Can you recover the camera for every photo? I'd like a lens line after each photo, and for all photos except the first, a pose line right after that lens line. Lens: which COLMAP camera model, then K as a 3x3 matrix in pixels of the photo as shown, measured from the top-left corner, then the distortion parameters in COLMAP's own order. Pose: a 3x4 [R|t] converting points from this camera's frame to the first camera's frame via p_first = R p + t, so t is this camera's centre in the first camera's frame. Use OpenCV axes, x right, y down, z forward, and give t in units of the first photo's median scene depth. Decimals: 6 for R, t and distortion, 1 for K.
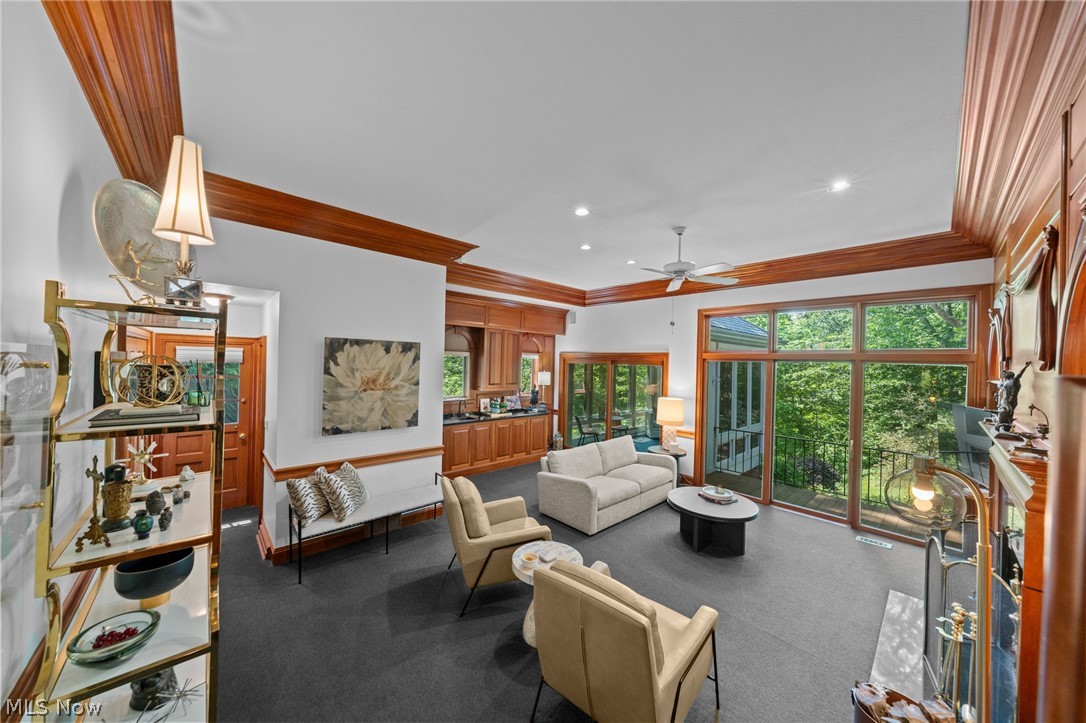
lens RADIAL K [[364.9, 0, 547.2], [0, 364.9, 362.8], [0, 0, 1]] dist [0.006060, 0.000253]
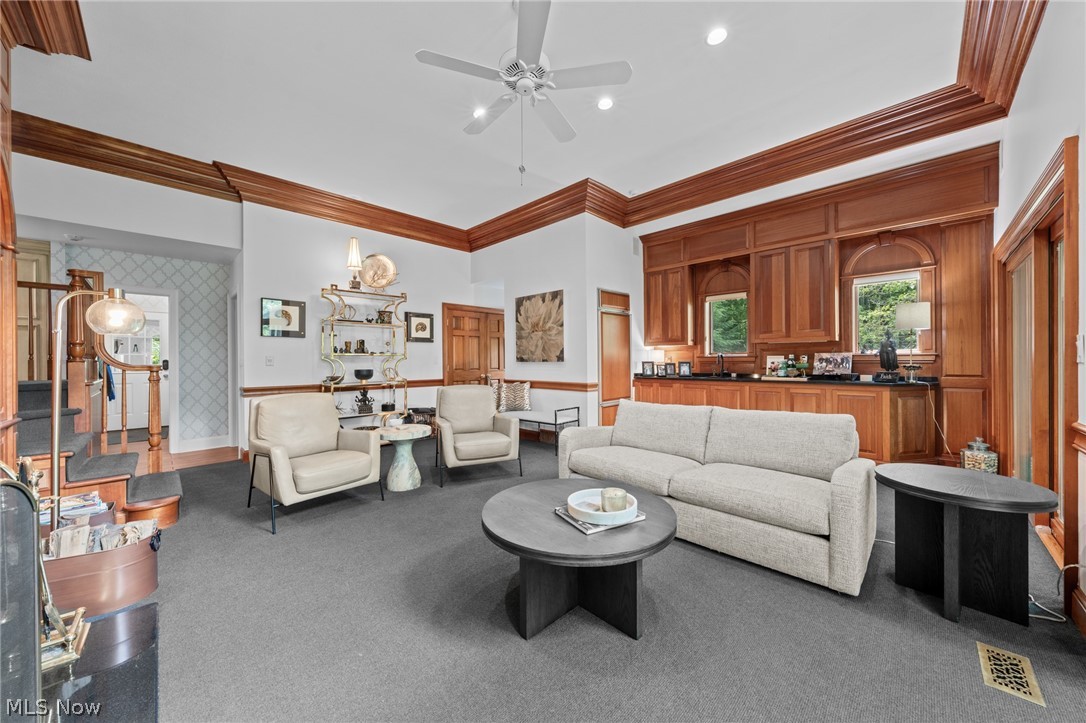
lens RADIAL K [[384.2, 0, 543.0], [0, 384.2, 361.5], [0, 0, 1]] dist [0.000174, 0.000015]
pose [[0.033447, -0.025394, -0.999118, 0.903361], [0.004488, 0.999671, -0.025258, 0.213156], [0.999430, -0.003639, 0.033550, 0.936170]]
